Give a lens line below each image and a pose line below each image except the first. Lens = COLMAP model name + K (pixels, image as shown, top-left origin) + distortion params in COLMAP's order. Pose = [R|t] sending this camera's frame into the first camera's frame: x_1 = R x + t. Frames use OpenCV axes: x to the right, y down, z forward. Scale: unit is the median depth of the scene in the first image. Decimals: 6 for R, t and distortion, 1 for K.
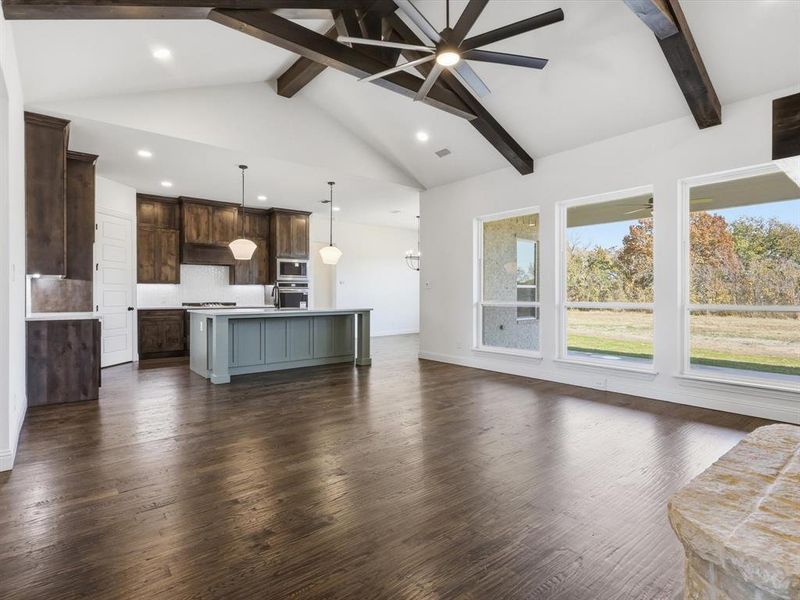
lens RADIAL K [[423.3, 0, 386.4], [0, 423.3, 298.7], [0, 0, 1]] dist [0.001321, 0.000569]
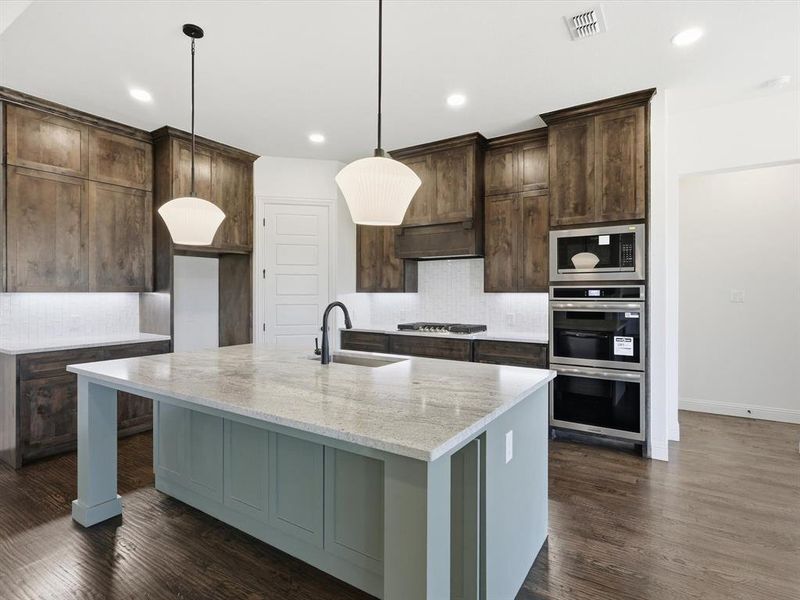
lens RADIAL K [[423.3, 0, 386.4], [0, 423.3, 298.7], [0, 0, 1]] dist [0.001321, 0.000569]
pose [[0.302898, 0.001860, -0.953021, 0.102963], [-0.025897, 0.999645, -0.006280, -0.019091], [0.952671, 0.026582, 0.302839, 0.709925]]
